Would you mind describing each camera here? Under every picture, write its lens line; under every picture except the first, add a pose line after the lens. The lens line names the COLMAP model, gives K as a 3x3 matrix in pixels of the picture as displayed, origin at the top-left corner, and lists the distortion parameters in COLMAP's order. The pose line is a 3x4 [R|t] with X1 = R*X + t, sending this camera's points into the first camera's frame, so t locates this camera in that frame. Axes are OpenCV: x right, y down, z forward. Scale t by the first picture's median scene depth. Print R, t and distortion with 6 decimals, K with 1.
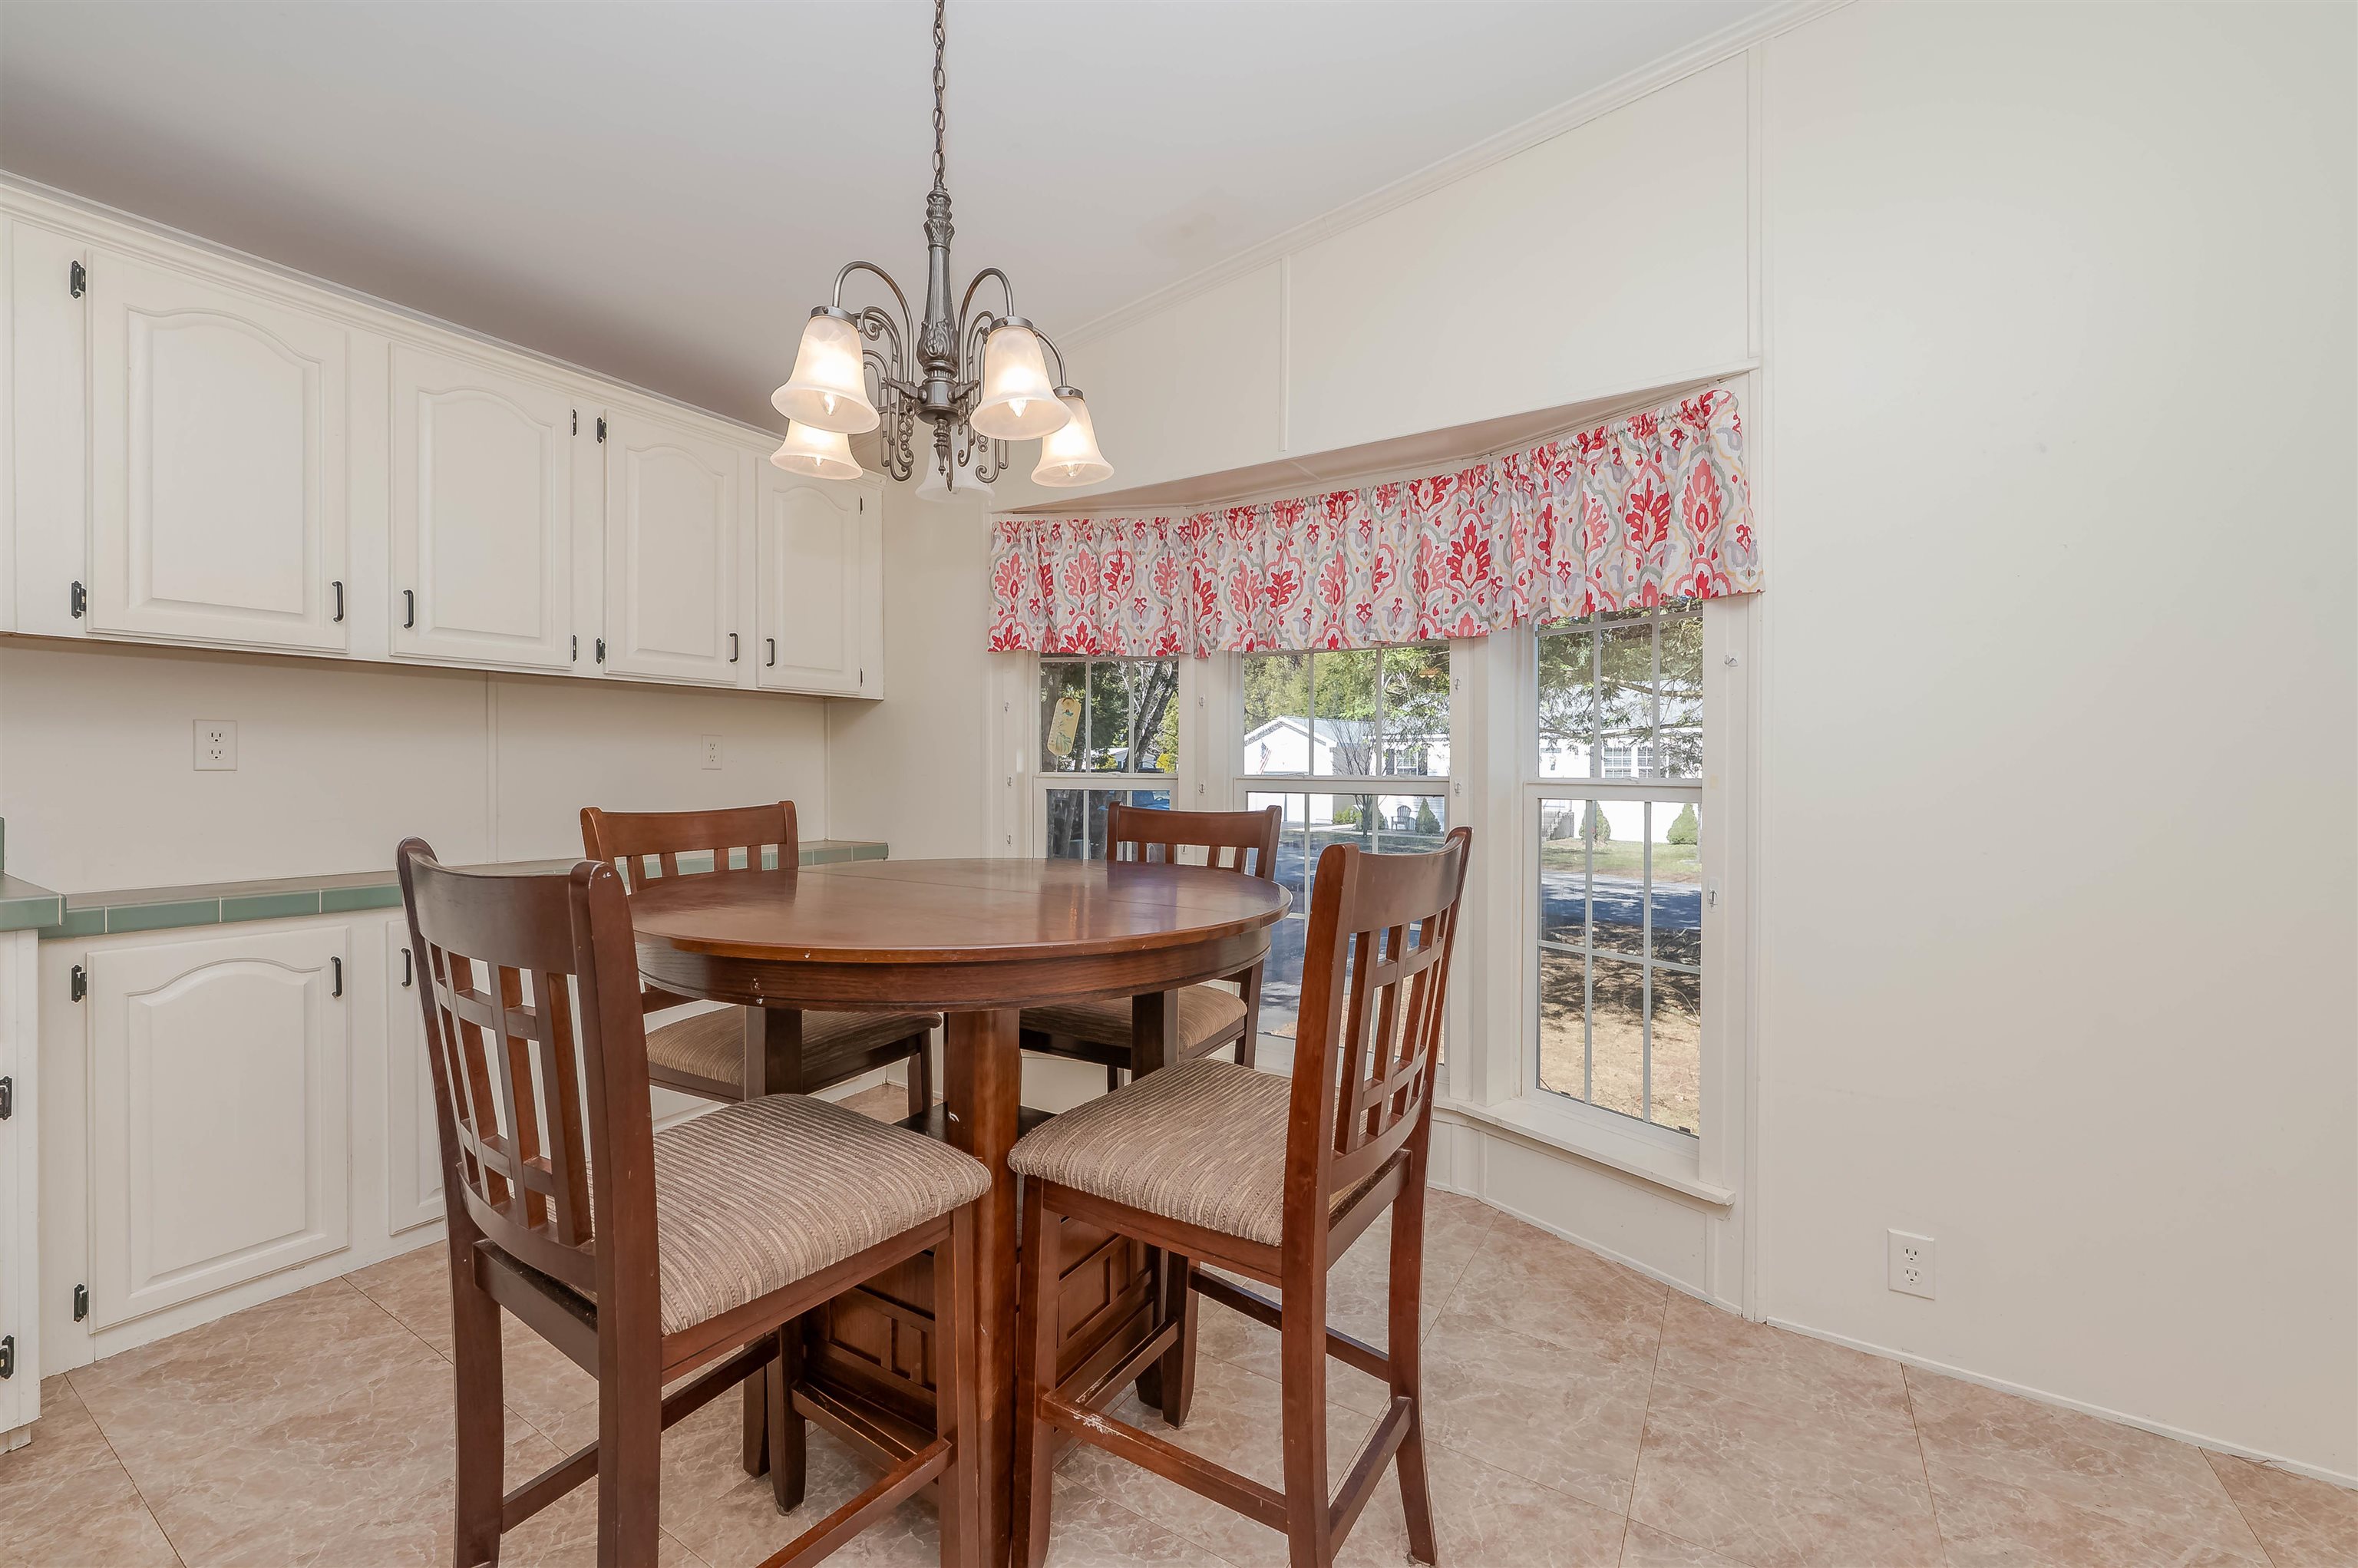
lens RADIAL K [[962.1, 0, 1194.7], [0, 962.1, 778.8], [0, 0, 1]] dist [0.001753, -0.000142]
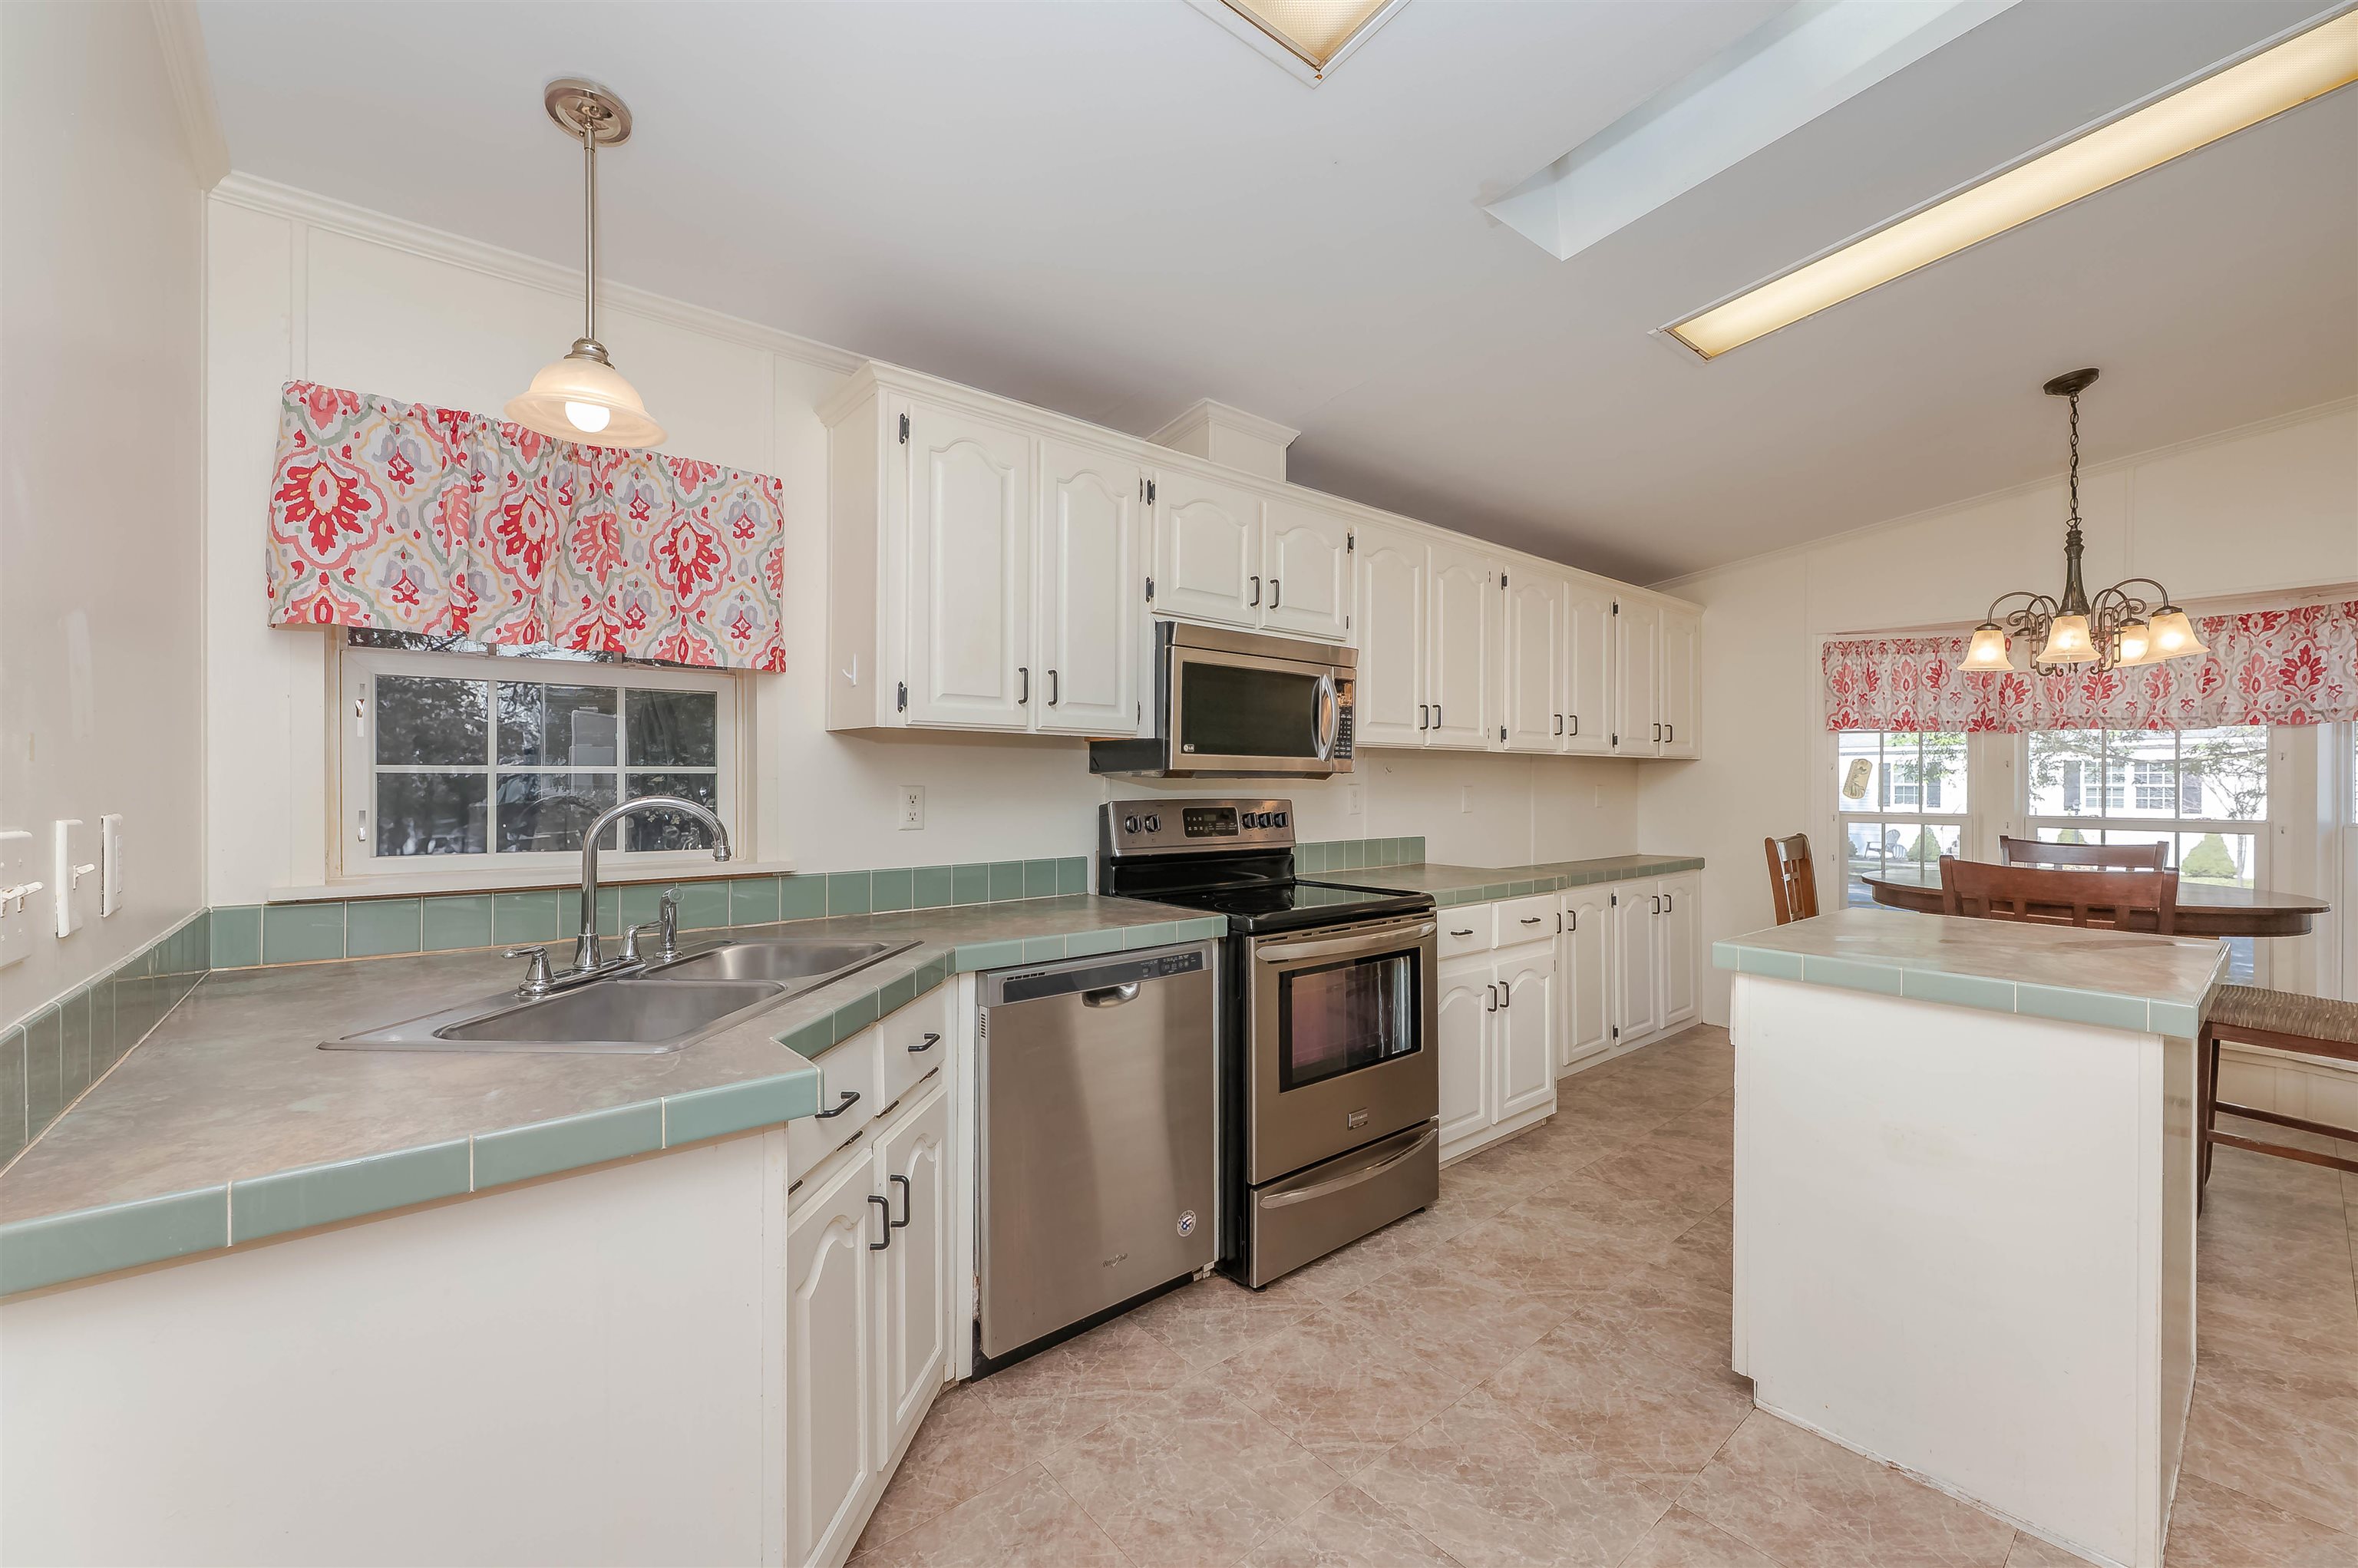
lens RADIAL K [[962.1, 0, 1178.5], [0, 962.1, 775.6], [0, 0, 1]] dist [0.001753, -0.000142]
pose [[0.950617, -0.002277, -0.310358, -0.929754], [-0.002994, 0.999859, -0.016507, -0.045515], [0.310352, 0.016621, 0.950476, -0.954575]]
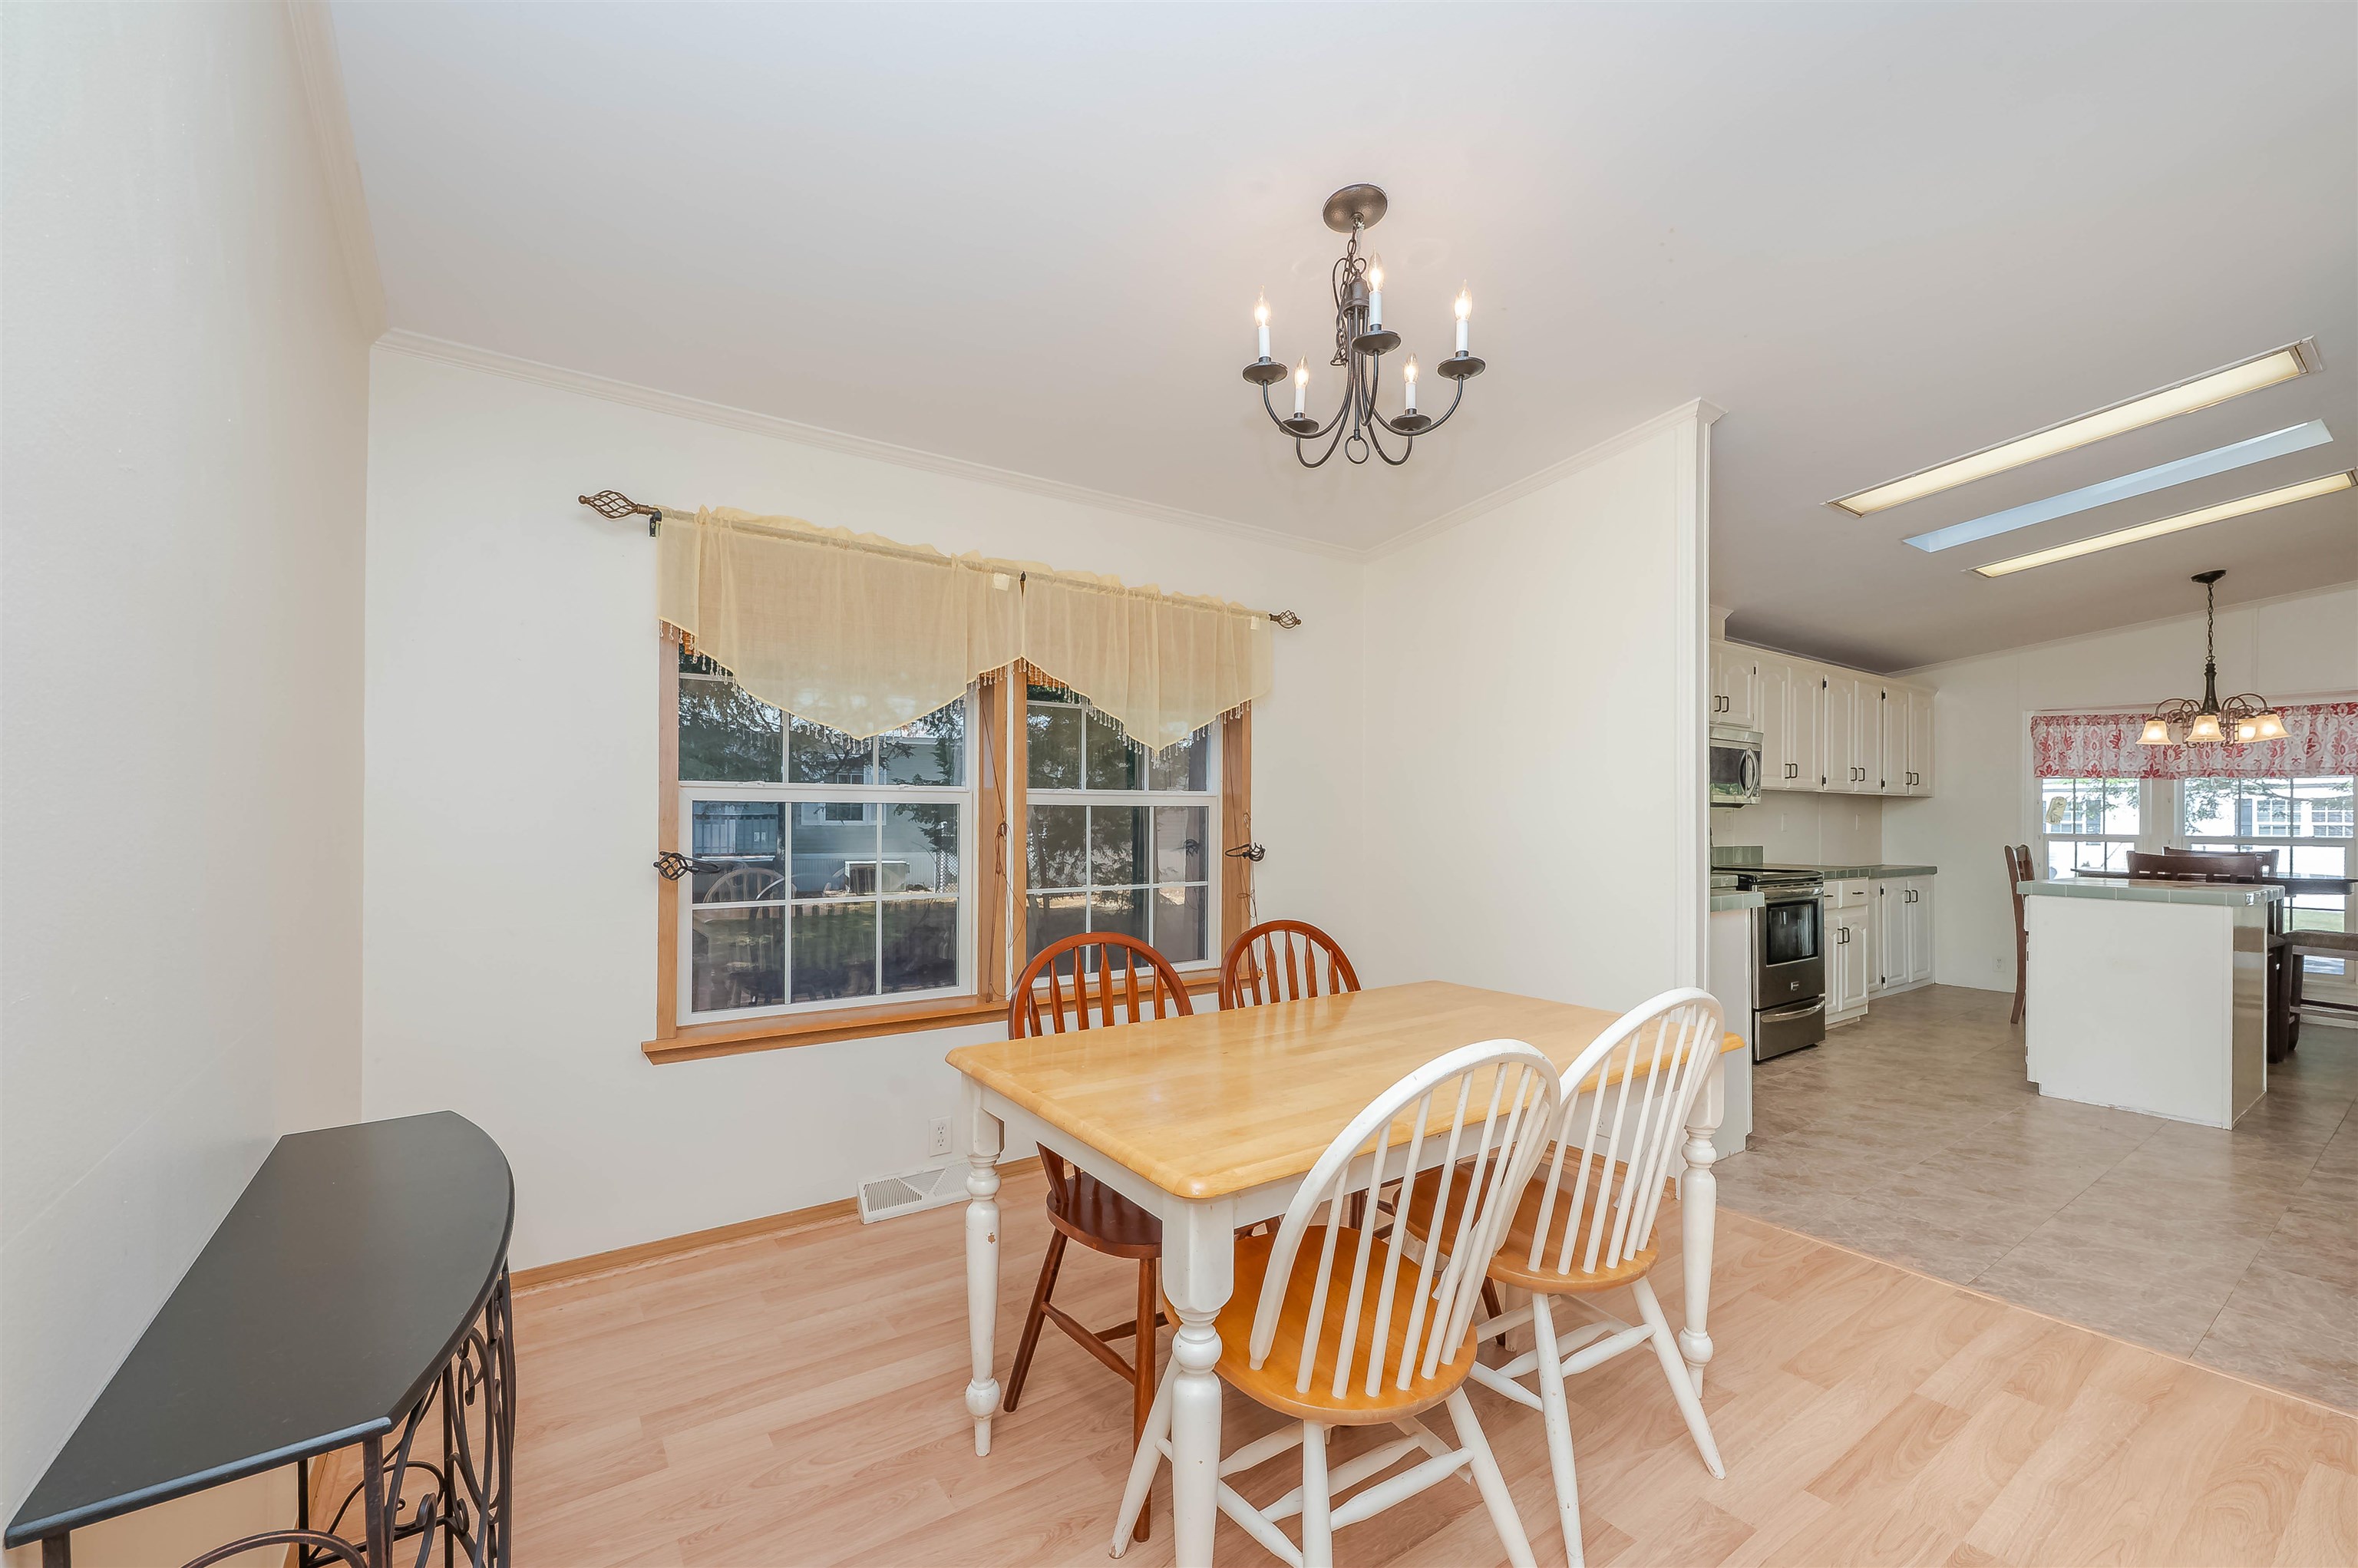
lens RADIAL K [[962.1, 0, 1184.4], [0, 962.1, 806.3], [0, 0, 1]] dist [0.001753, -0.000142]
pose [[0.919345, -0.000869, -0.393451, -1.483478], [-0.007439, 0.999780, -0.019590, -0.011625], [0.393382, 0.020936, 0.919137, -2.315459]]
